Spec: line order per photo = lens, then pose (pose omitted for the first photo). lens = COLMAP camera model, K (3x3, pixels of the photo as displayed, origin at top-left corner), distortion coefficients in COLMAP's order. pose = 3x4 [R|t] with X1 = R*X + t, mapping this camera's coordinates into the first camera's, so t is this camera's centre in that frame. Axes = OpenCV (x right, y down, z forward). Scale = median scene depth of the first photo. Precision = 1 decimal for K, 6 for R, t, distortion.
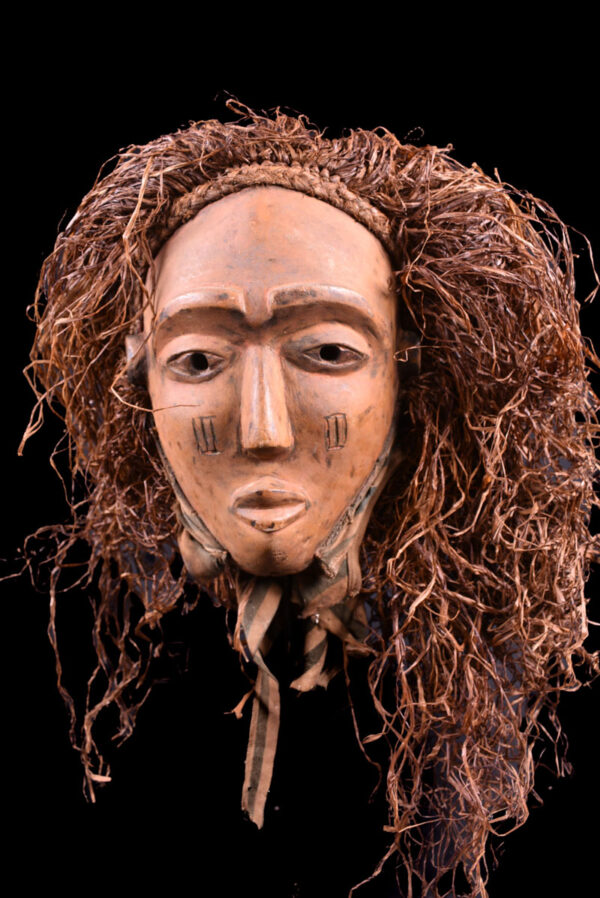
lens RADIAL K [[703.6, 0, 292.6], [0, 703.6, 449.9], [0, 0, 1]] dist [-0.066965, -0.001779]
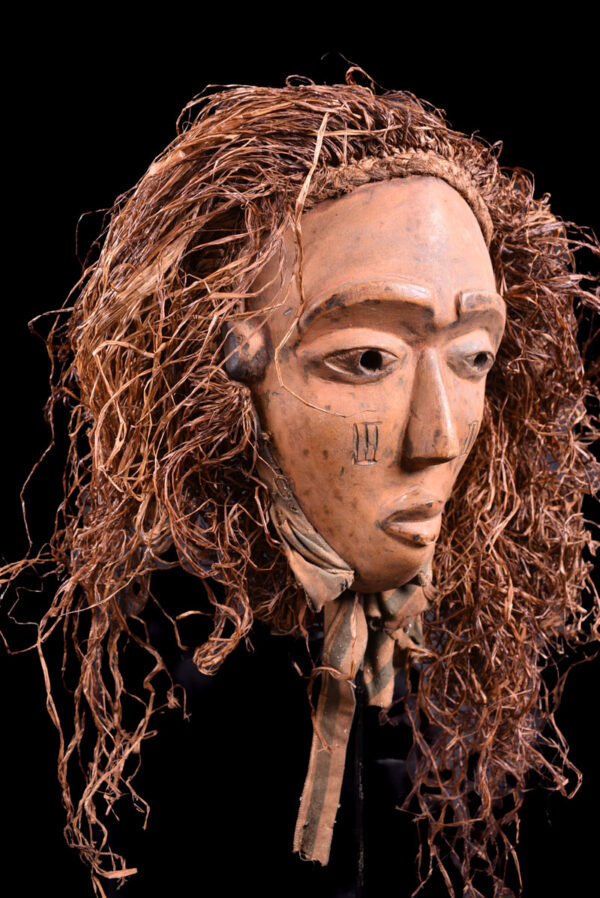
lens RADIAL K [[703.6, 0, 298.9], [0, 703.6, 447.6], [0, 0, 1]] dist [-0.066965, -0.001779]
pose [[0.827157, -0.010452, 0.561874, -0.688191], [0.002160, 0.999879, 0.015421, -0.028858], [-0.561967, -0.011542, 0.827079, 0.310760]]
